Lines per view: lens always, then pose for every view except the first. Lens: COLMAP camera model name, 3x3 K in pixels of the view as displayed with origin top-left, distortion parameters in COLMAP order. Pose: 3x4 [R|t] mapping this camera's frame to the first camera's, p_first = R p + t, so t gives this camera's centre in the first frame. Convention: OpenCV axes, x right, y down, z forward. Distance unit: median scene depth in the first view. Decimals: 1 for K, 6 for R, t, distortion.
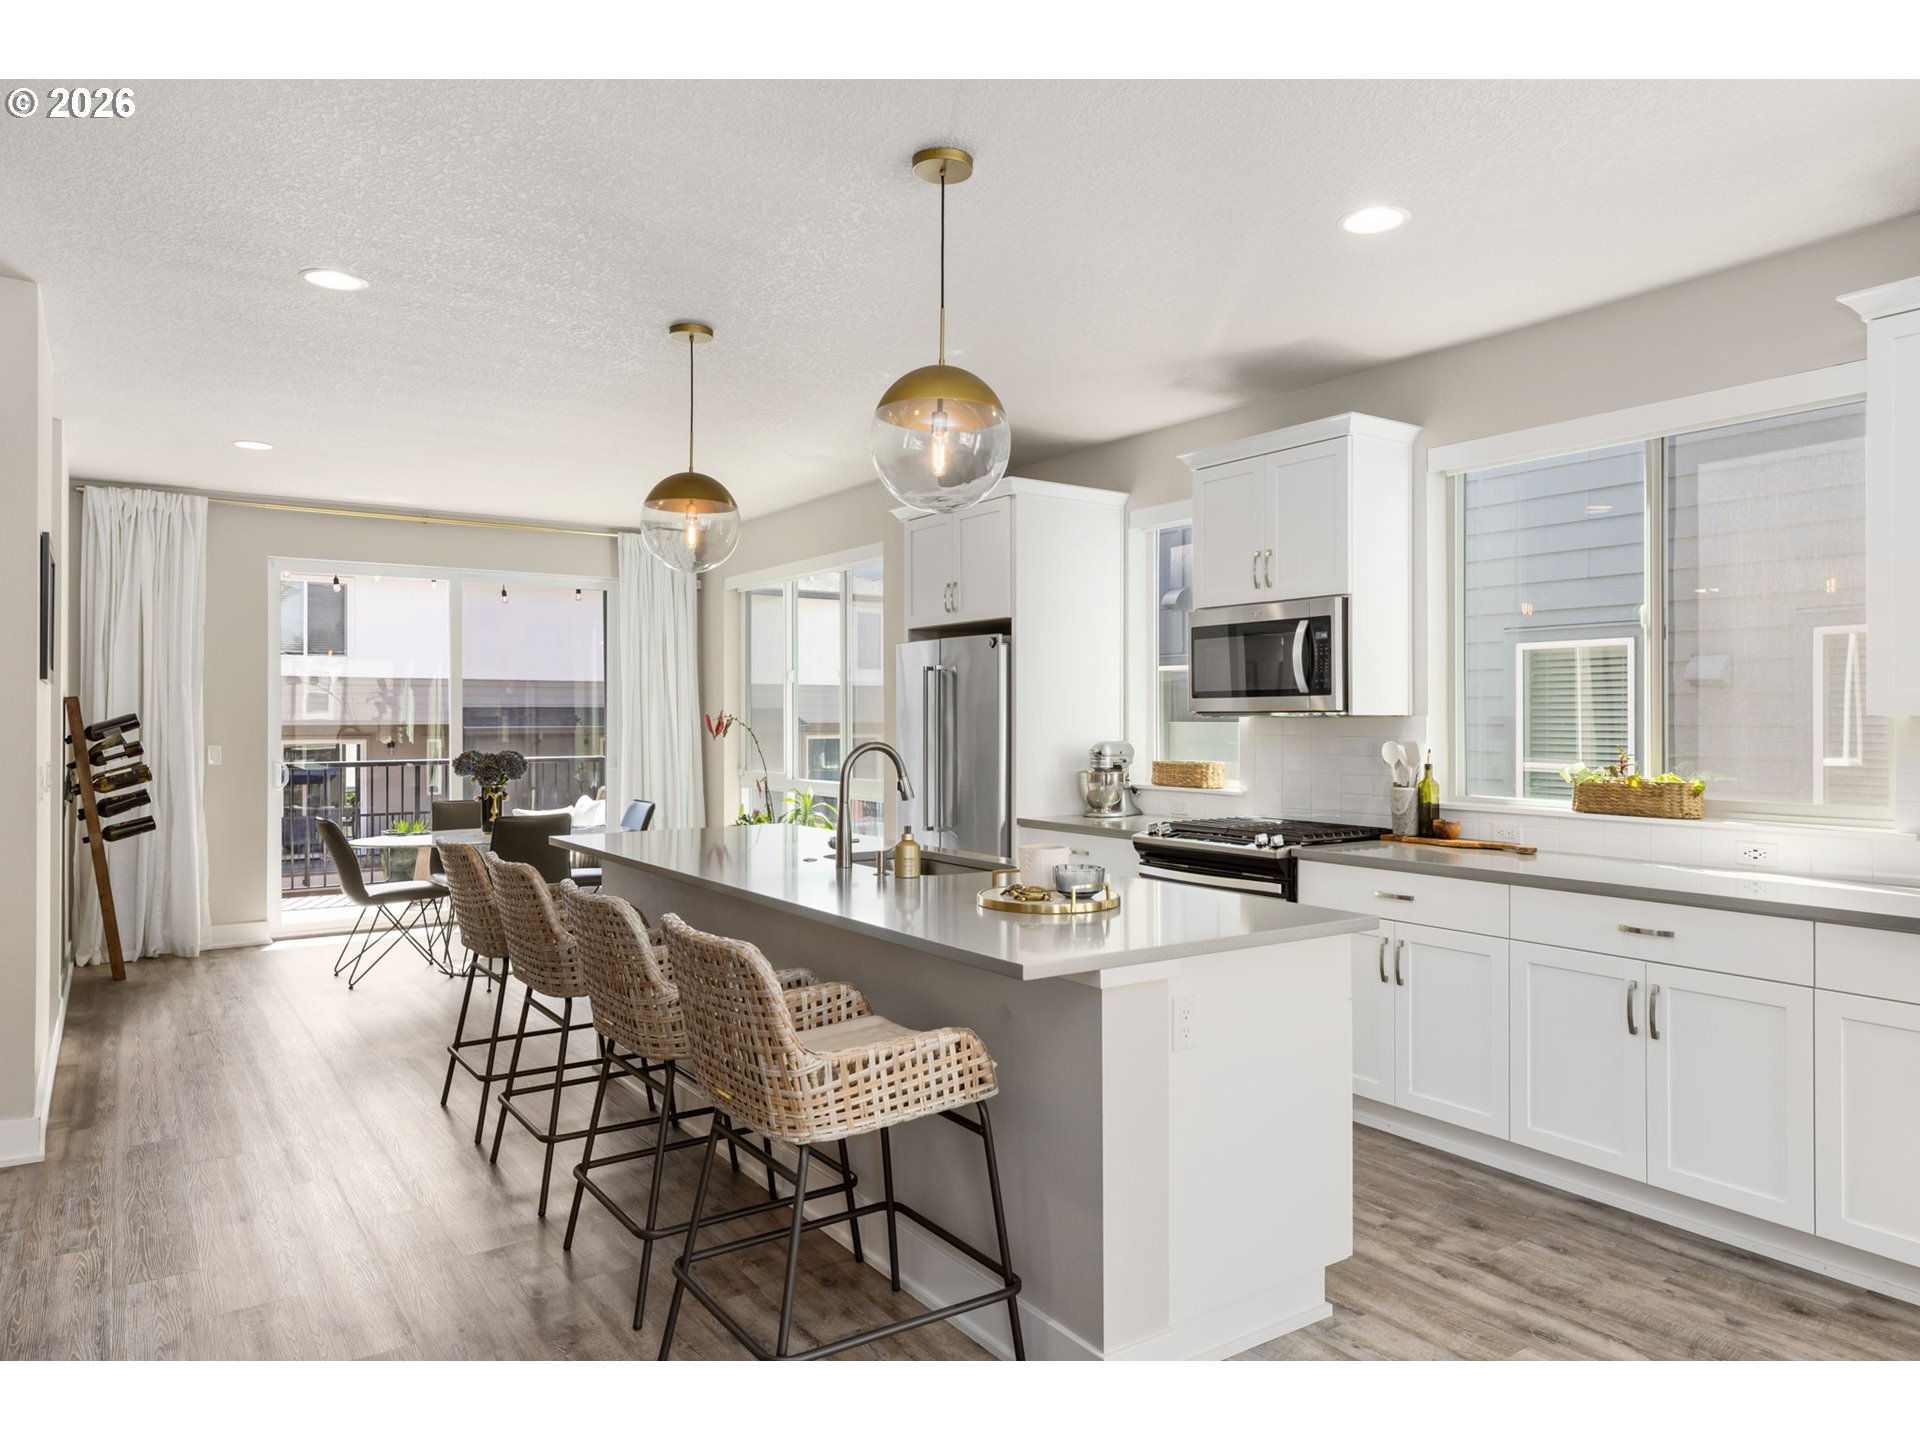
lens RADIAL K [[1173.1, 0, 891.0], [0, 1173.1, 709.4], [0, 0, 1]] dist [0.014647, -0.000162]
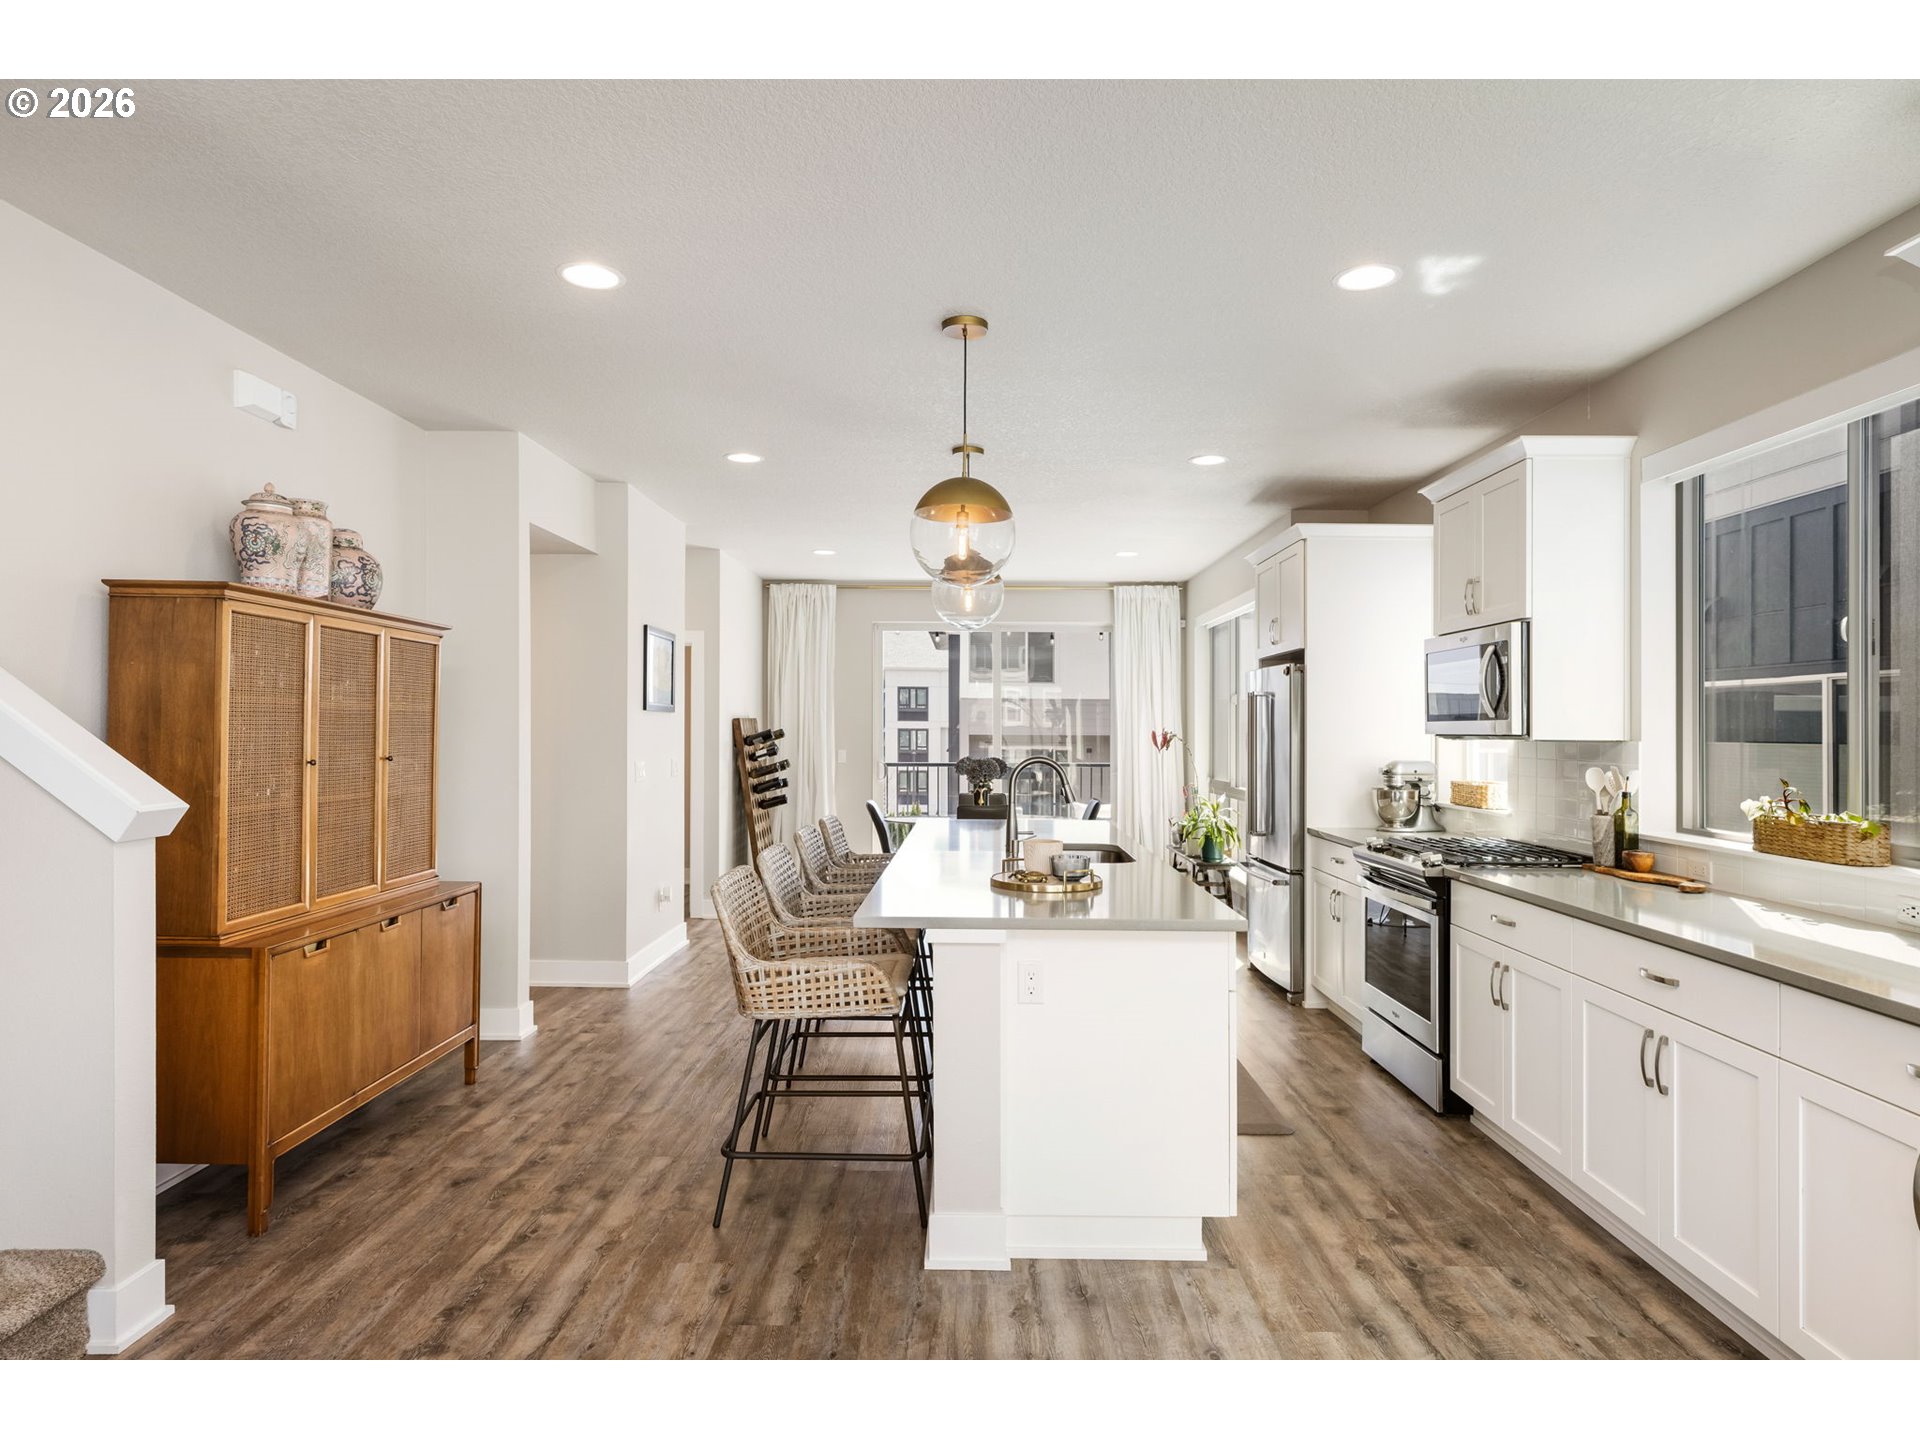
lens RADIAL K [[992.5, 0, 960.0], [0, 992.5, 720.0], [0, 0, 1]] dist [0.013259, 0.000335]
pose [[0.844509, 0.000961, -0.535541, 0.546915], [-0.002967, 0.999991, -0.002884, -0.009977], [0.535533, 0.004024, 0.844504, 0.034914]]
